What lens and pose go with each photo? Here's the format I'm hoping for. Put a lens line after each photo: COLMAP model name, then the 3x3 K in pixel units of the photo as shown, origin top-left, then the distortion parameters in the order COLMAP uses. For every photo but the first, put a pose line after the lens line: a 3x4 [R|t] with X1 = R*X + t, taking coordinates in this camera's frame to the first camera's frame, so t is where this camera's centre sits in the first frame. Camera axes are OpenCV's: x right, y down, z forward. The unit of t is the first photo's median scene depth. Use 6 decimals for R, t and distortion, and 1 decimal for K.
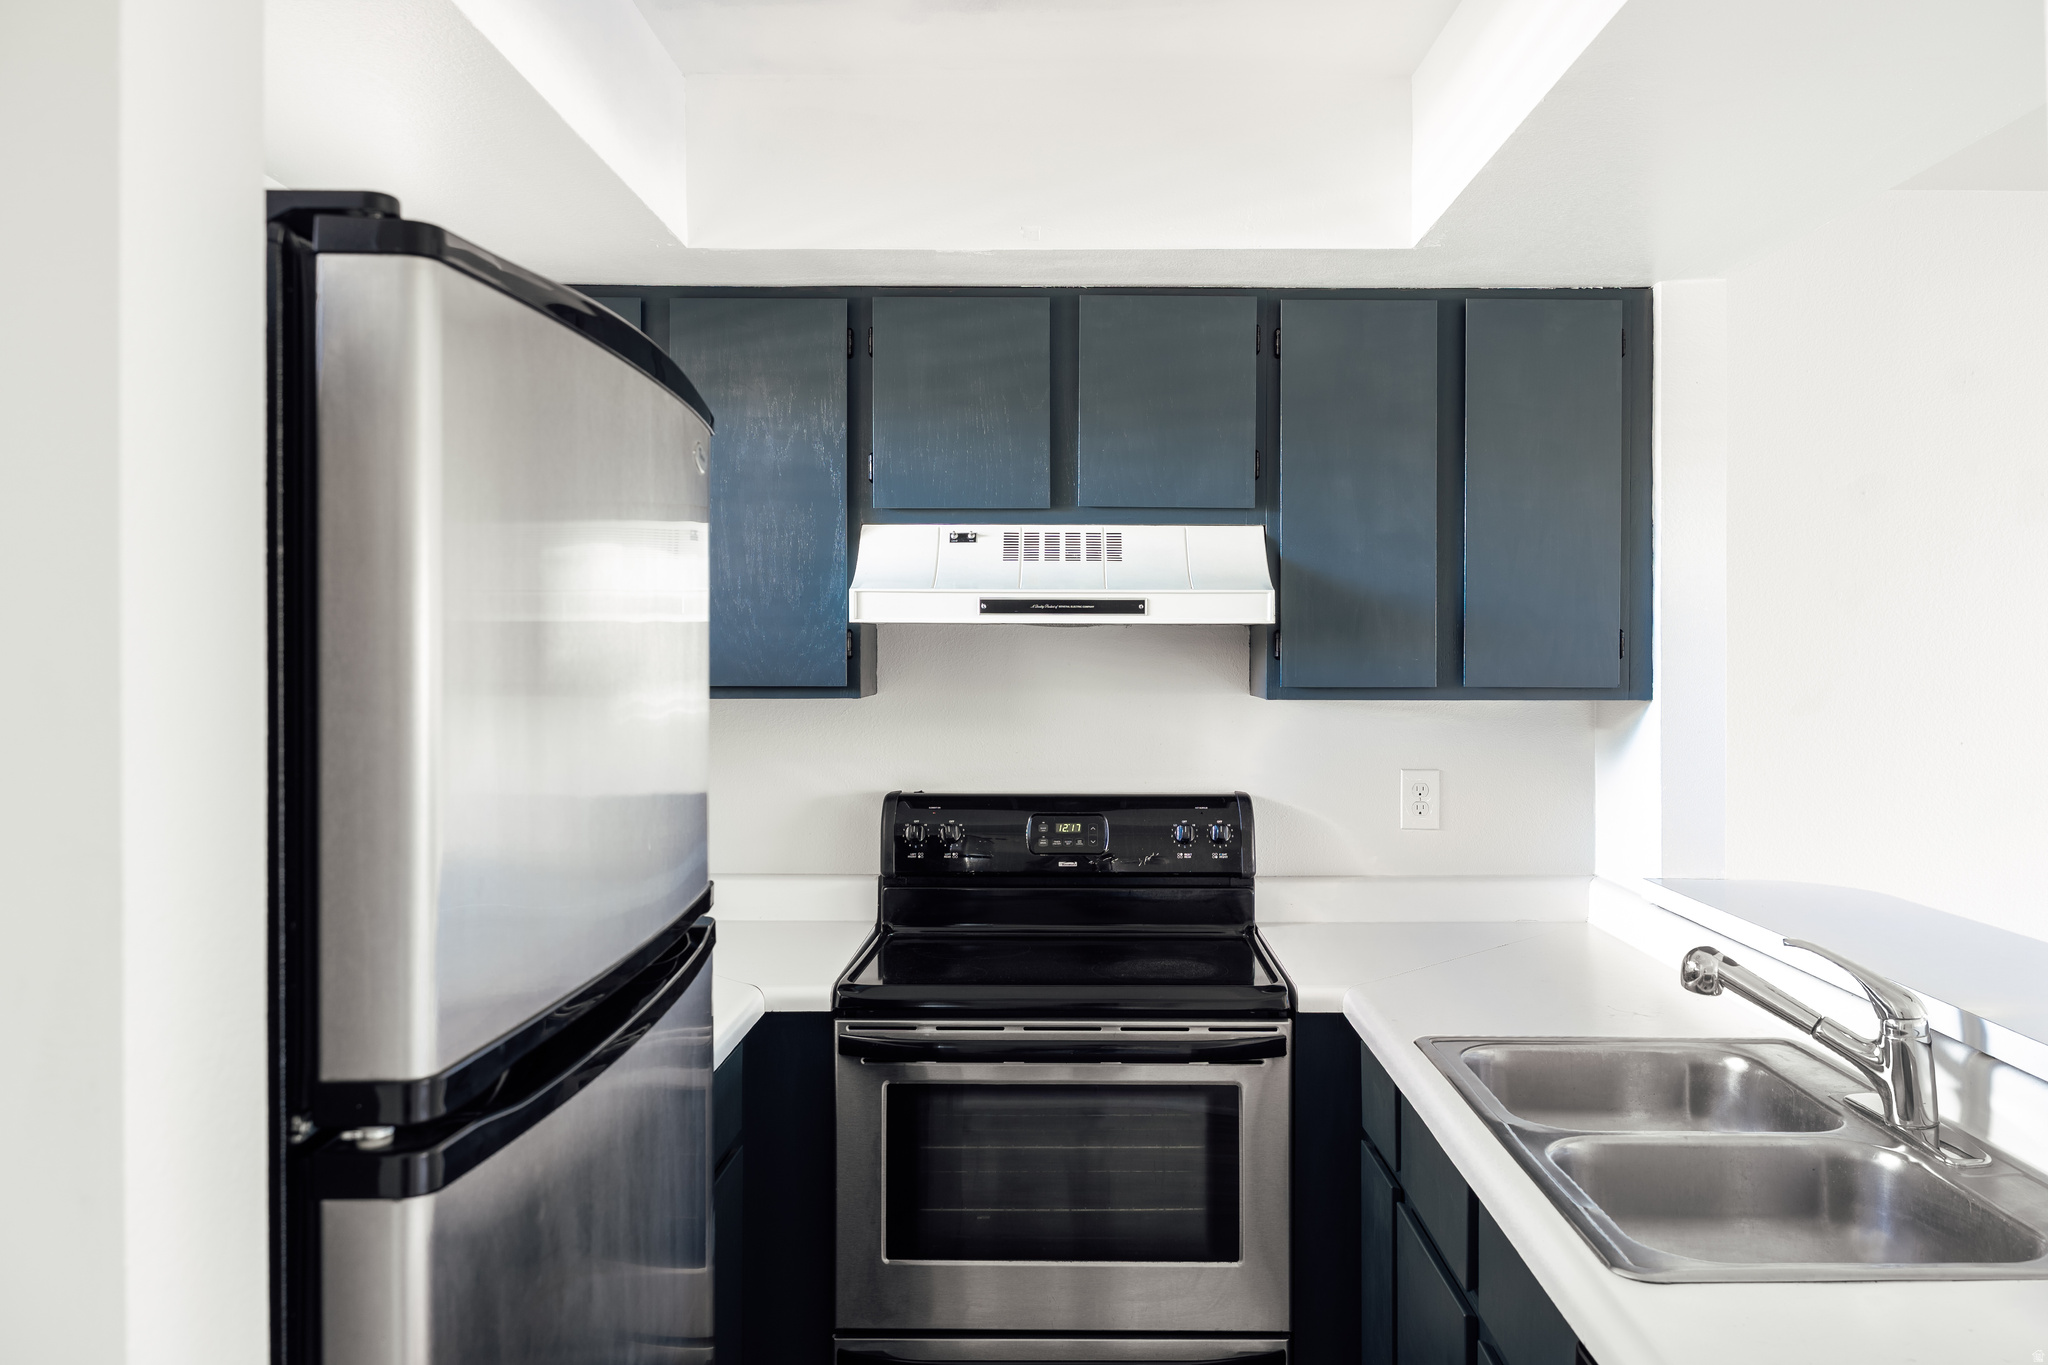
lens RADIAL K [[1526.8, 0, 1023.9], [0, 1526.8, 650.9], [0, 0, 1]] dist [-0.000345, -0.001124]
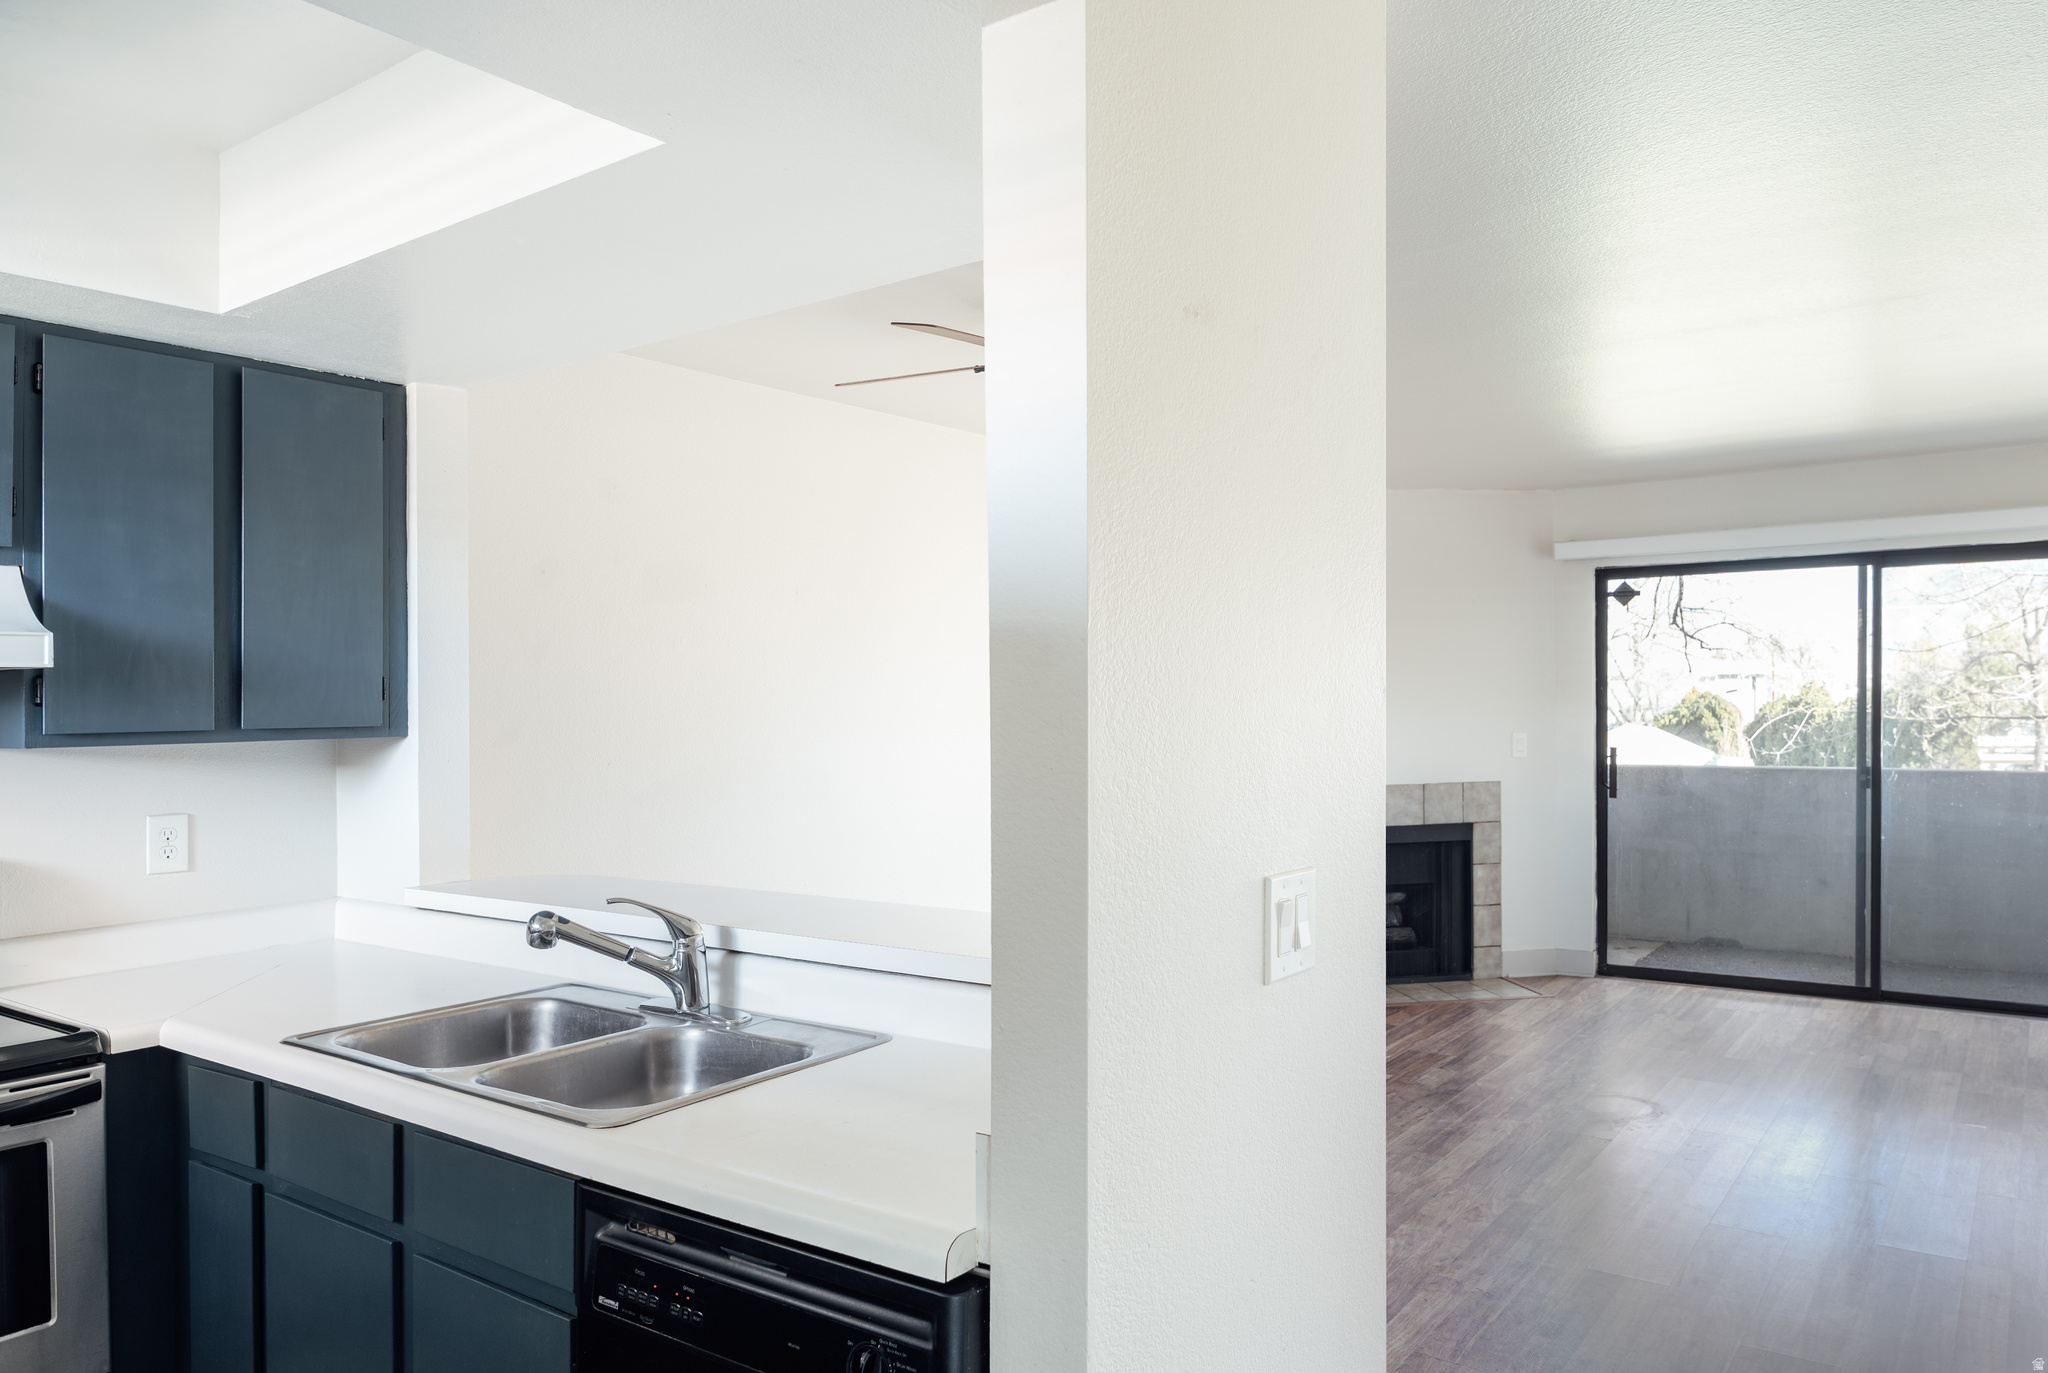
lens RADIAL K [[1383.7, 0, 1025.1], [0, 1383.7, 717.2], [0, 0, 1]] dist [-0.001049, -0.000572]
pose [[0.604073, -0.021010, 0.796652, -0.175414], [0.019316, 0.999745, 0.011719, 0.016478], [-0.796695, 0.008309, 0.604325, -0.028156]]
